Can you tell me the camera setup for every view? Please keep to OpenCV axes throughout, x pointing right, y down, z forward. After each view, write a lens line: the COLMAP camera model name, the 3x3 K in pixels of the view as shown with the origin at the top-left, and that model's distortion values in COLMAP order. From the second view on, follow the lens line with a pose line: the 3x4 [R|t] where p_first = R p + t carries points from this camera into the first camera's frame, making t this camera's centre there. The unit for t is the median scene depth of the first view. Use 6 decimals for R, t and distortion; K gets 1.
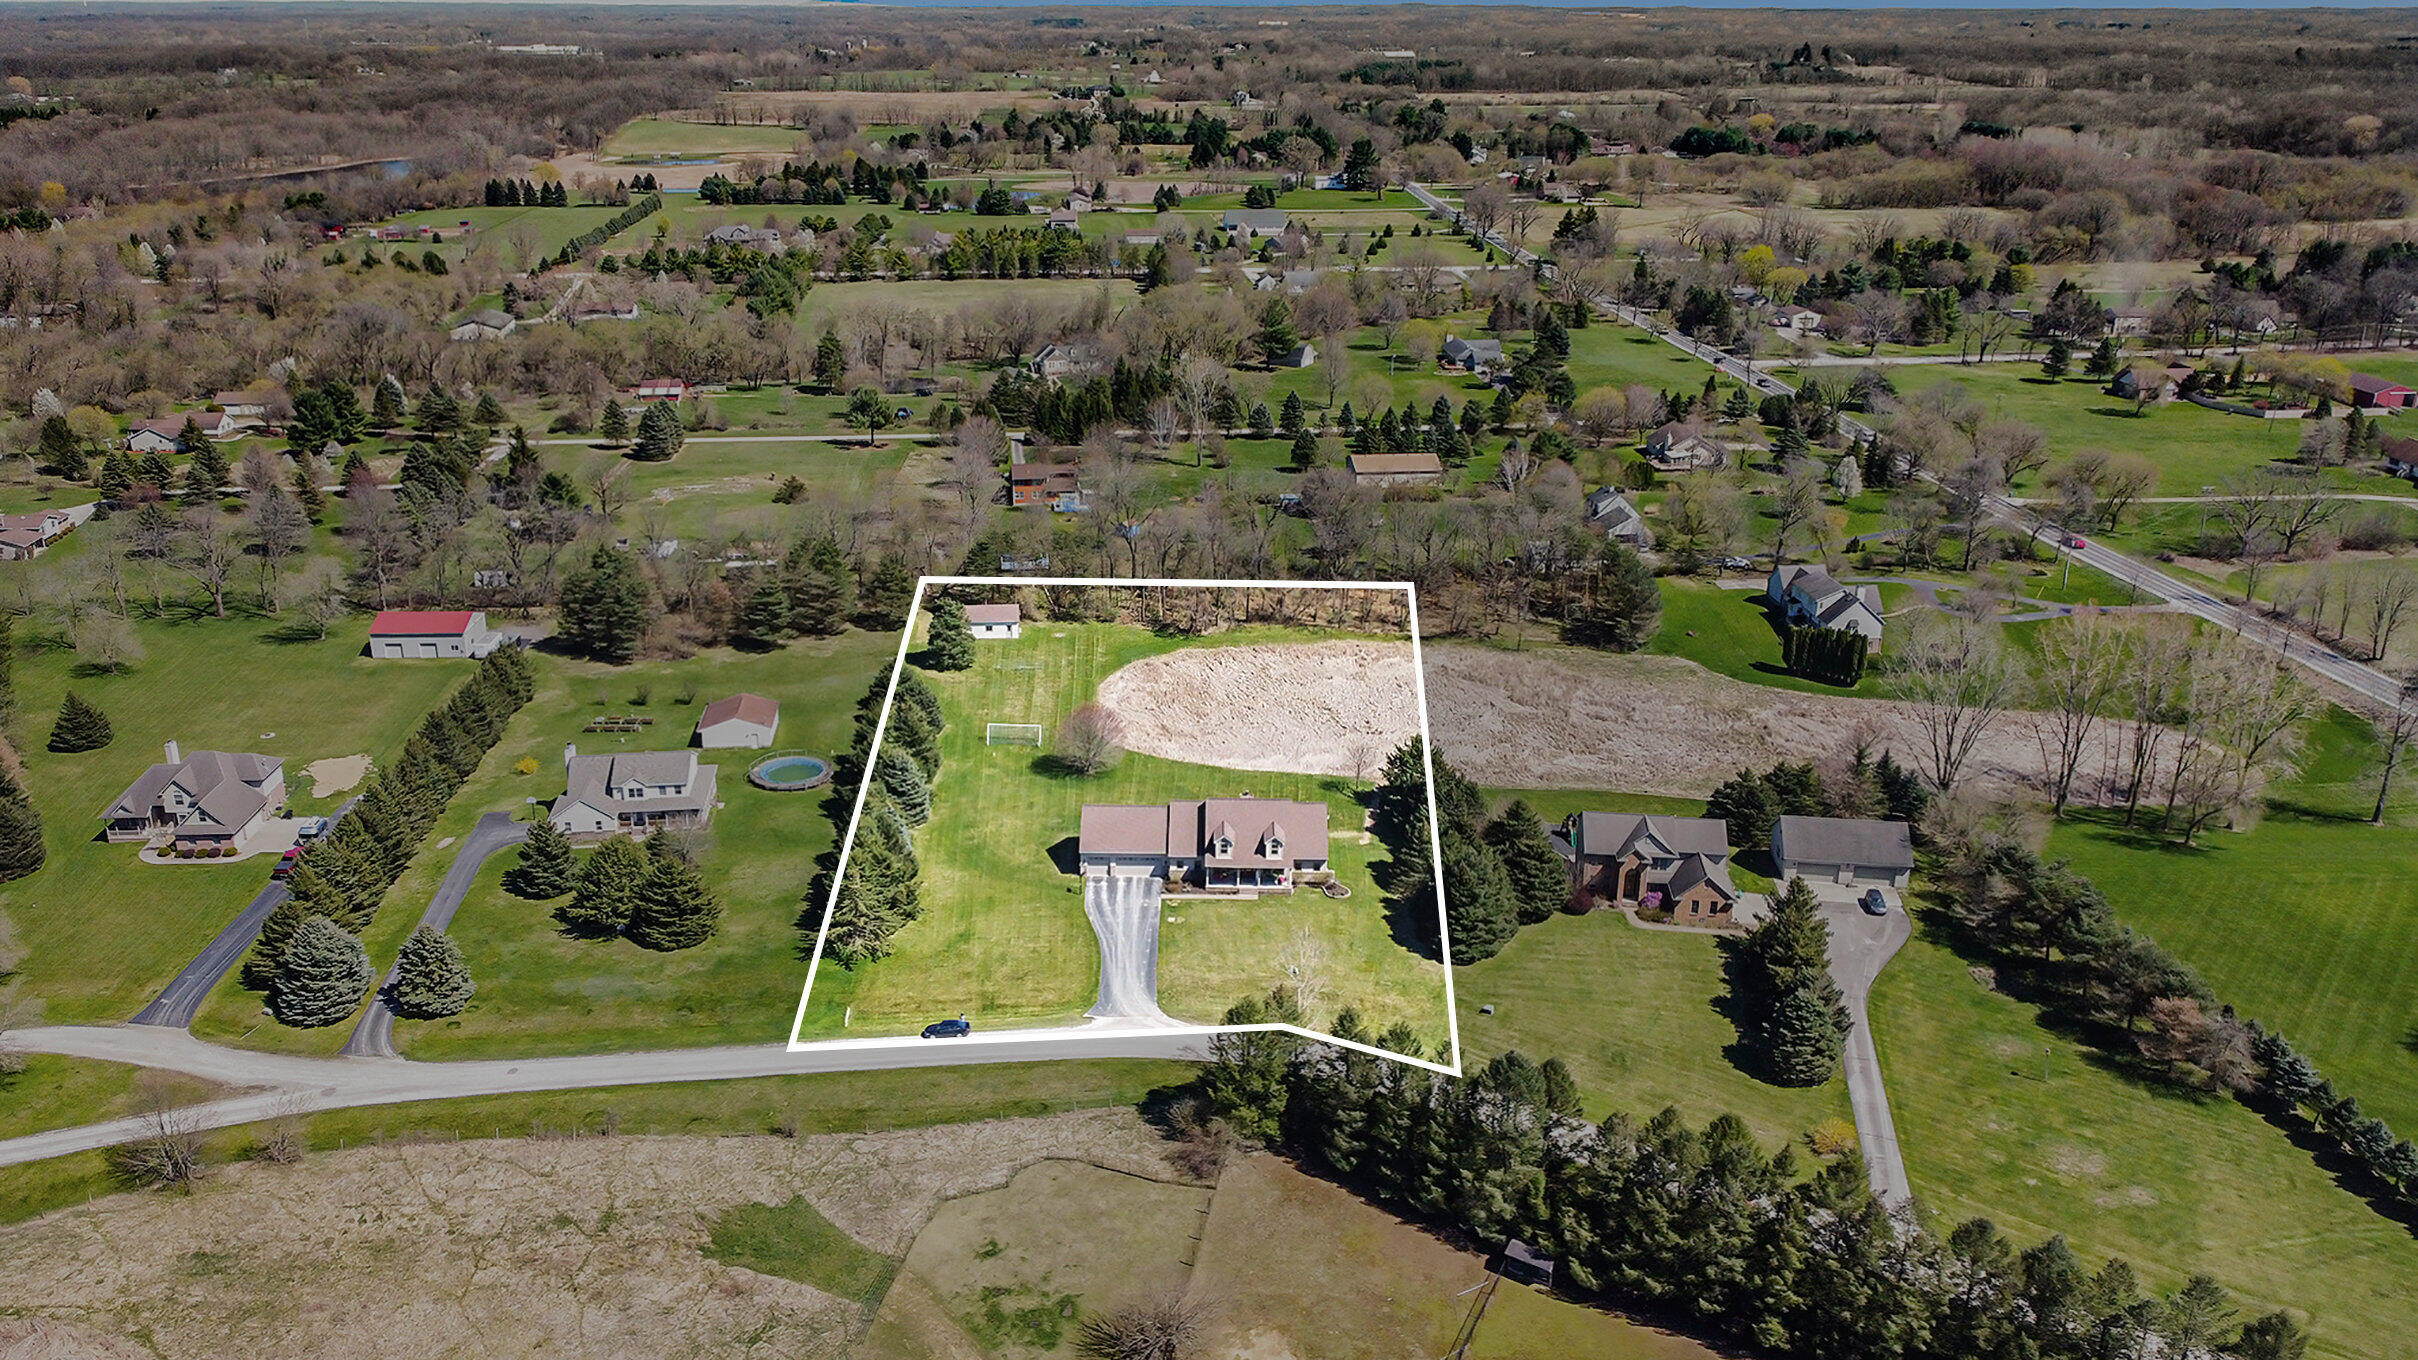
lens RADIAL K [[1852.7, 0, 1206.0], [0, 1852.7, 671.7], [0, 0, 1]] dist [-0.003442, -0.016886]
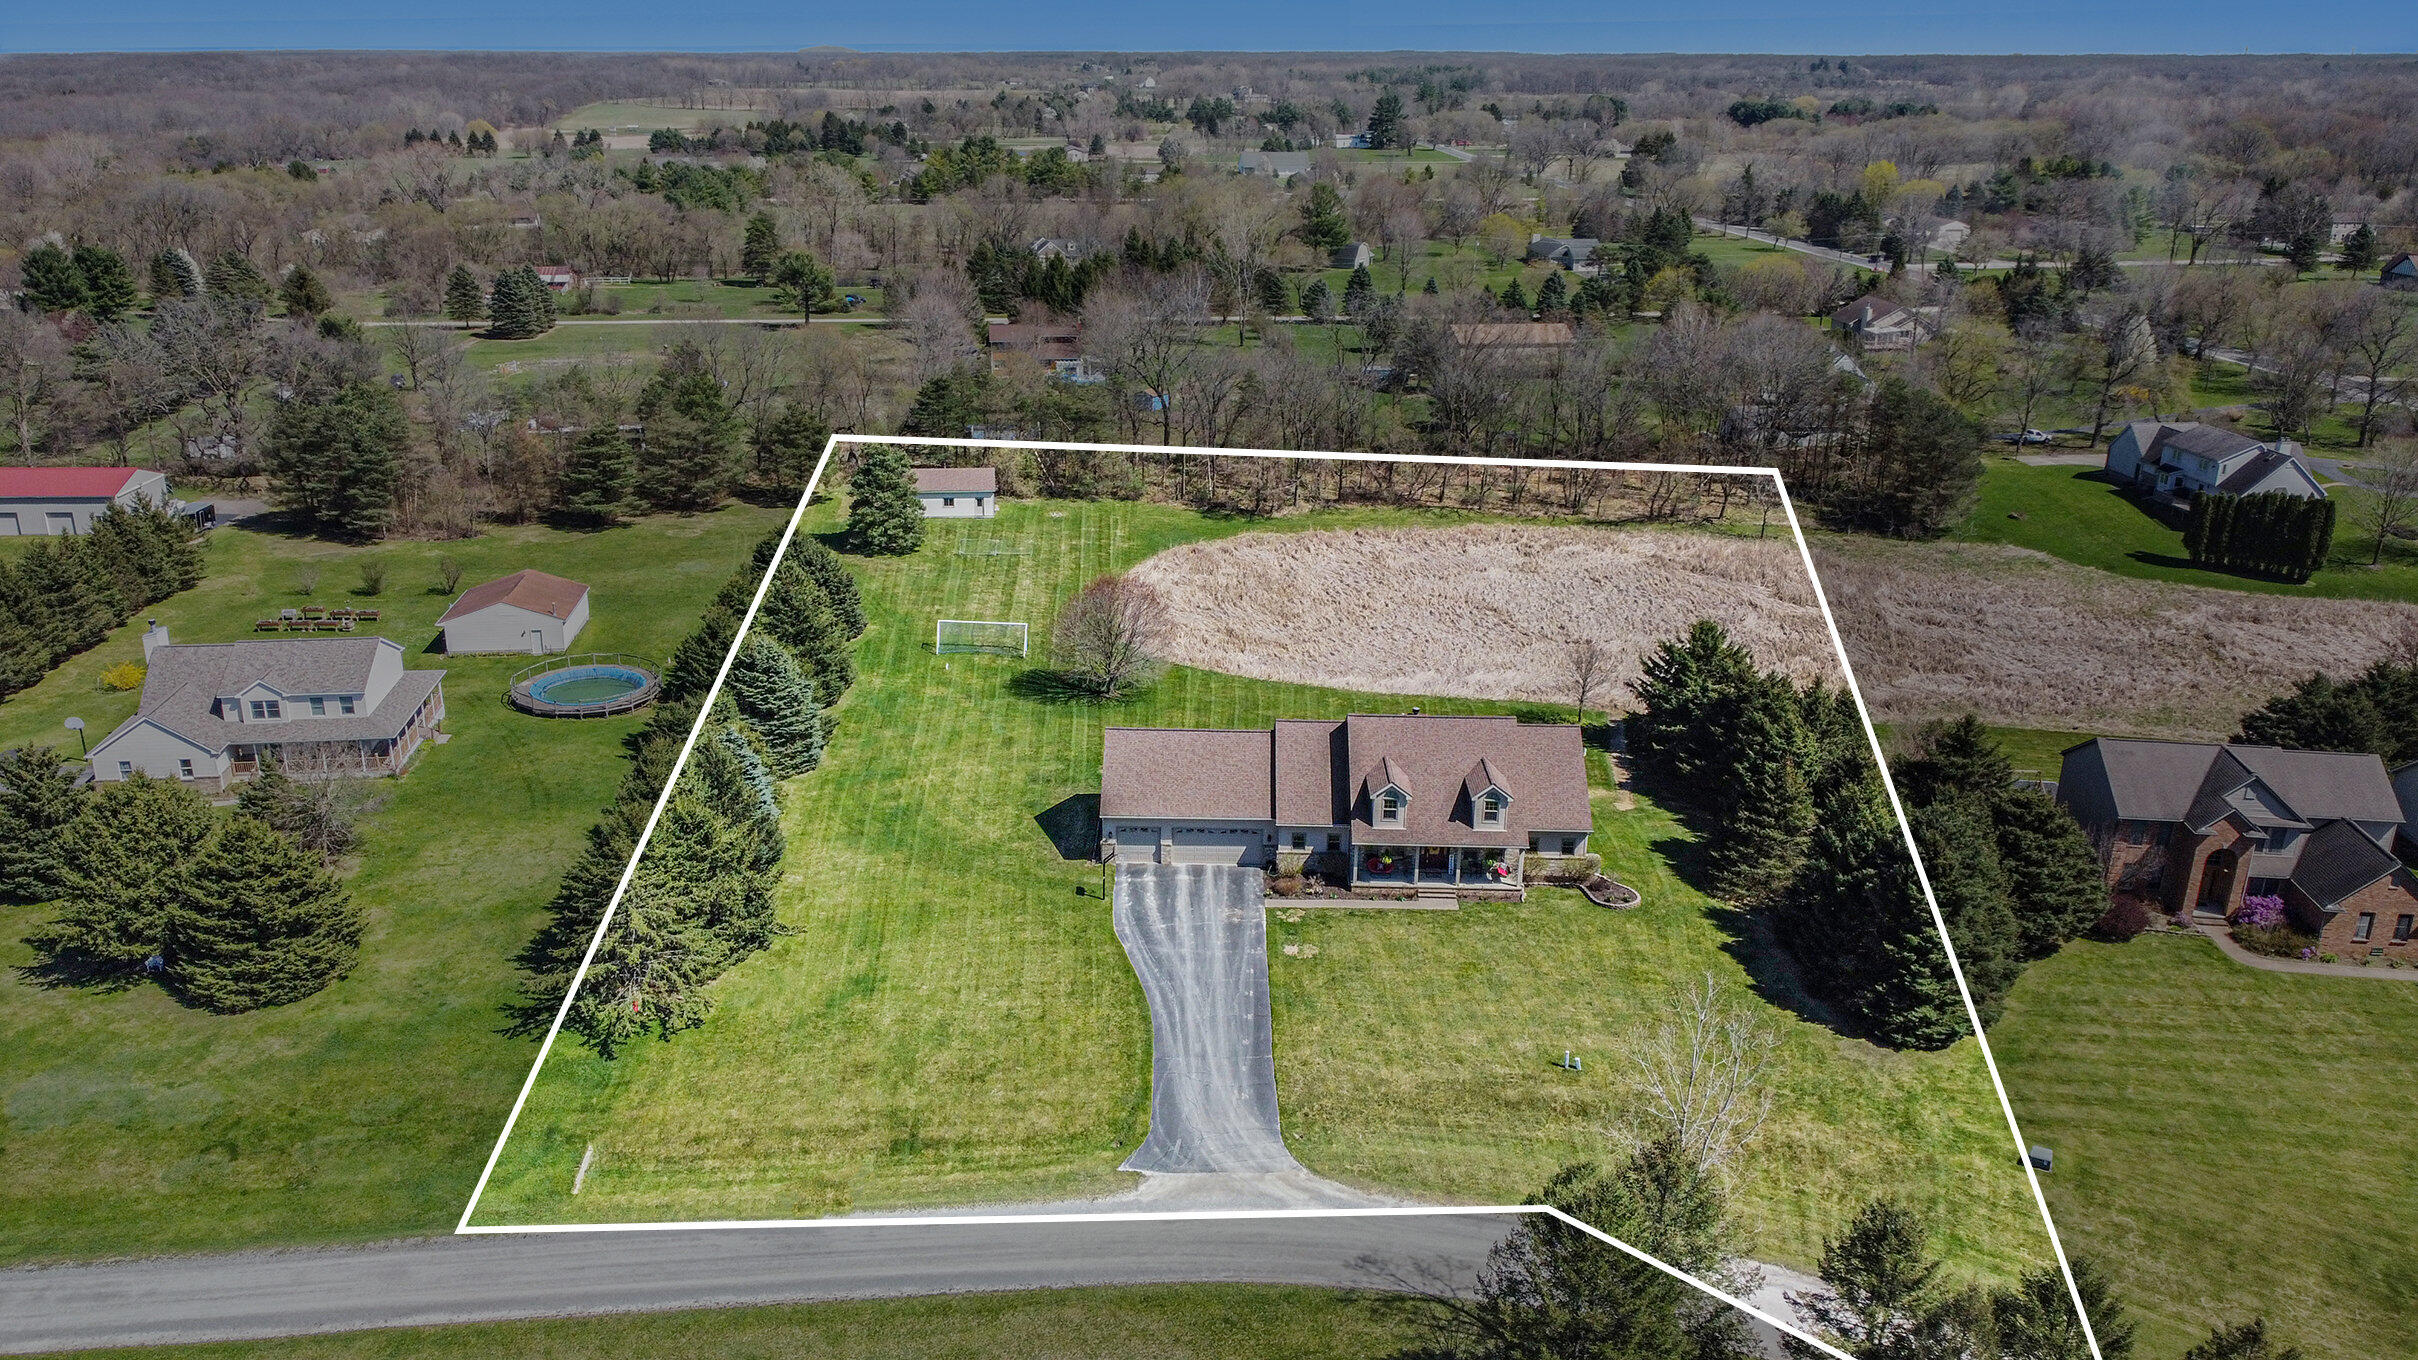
lens RADIAL K [[1852.7, 0, 1195.2], [0, 1852.7, 681.0], [0, 0, 1]] dist [-0.003442, -0.016886]
pose [[0.999998, 0.001891, 0.000199, -0.038896], [-0.001888, 0.999913, -0.013037, 0.060916], [-0.000224, 0.013036, 0.999915, 0.449219]]
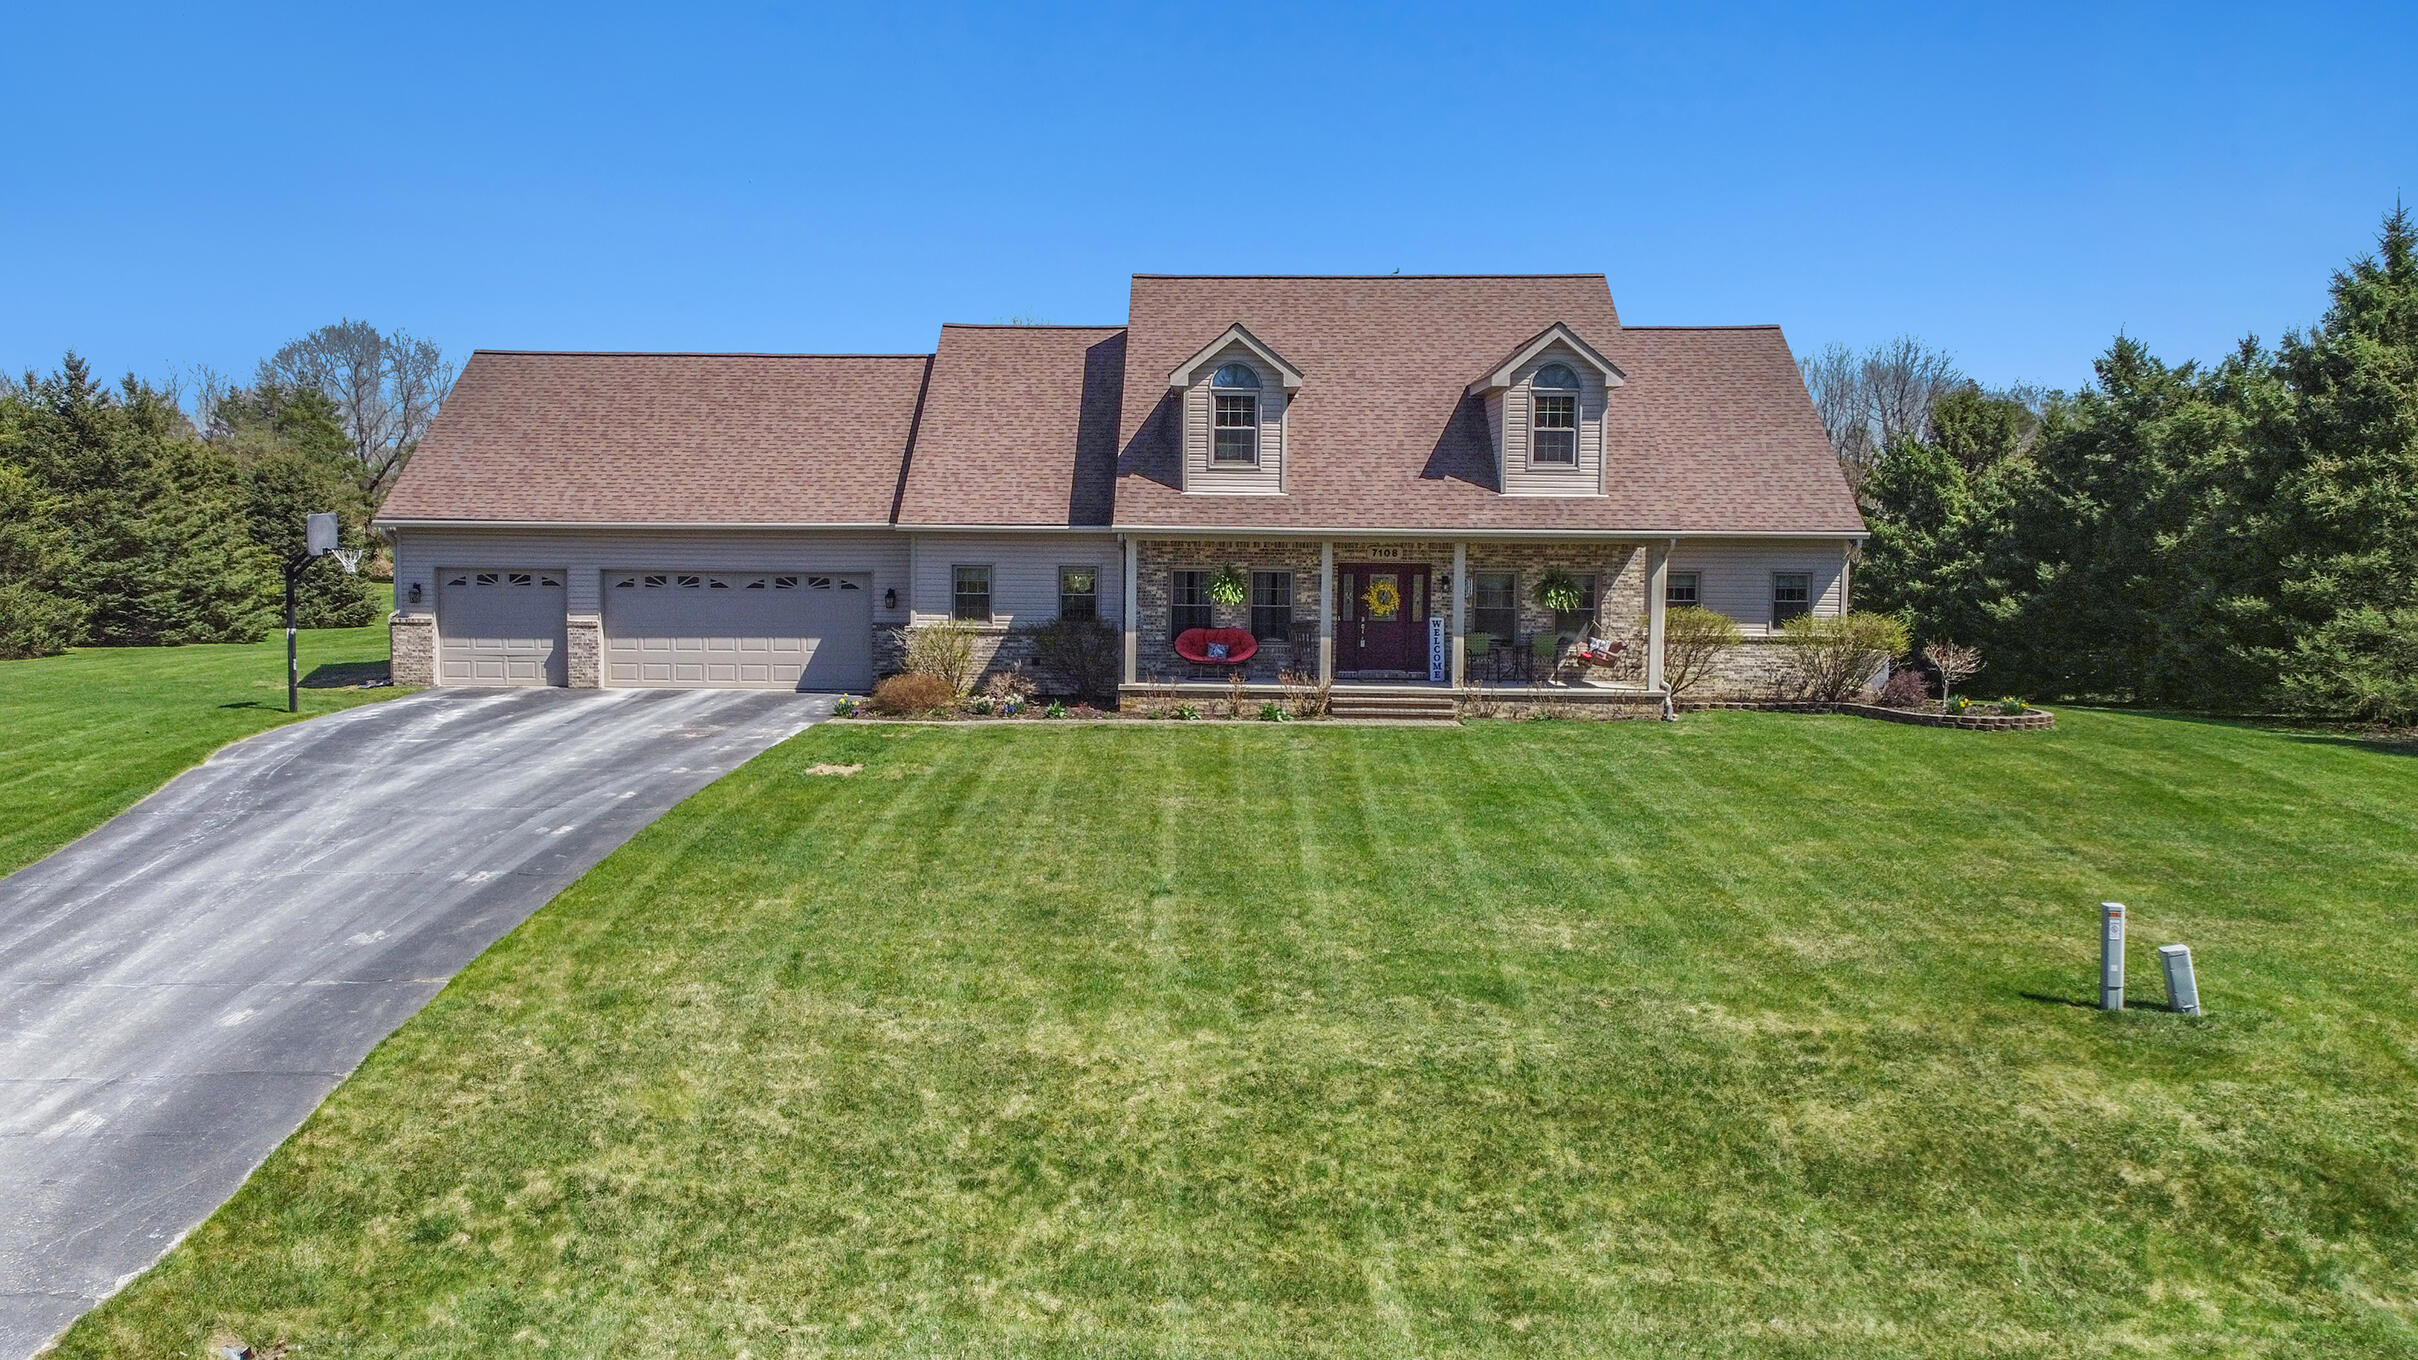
lens RADIAL K [[1852.7, 0, 1231.2], [0, 1852.7, 667.0], [0, 0, 1]] dist [-0.003442, -0.016886]
pose [[0.999842, -0.006115, 0.016716, 0.005925], [0.010488, 0.961169, -0.275761, 0.142649], [-0.014380, 0.275893, 0.961081, 0.769411]]
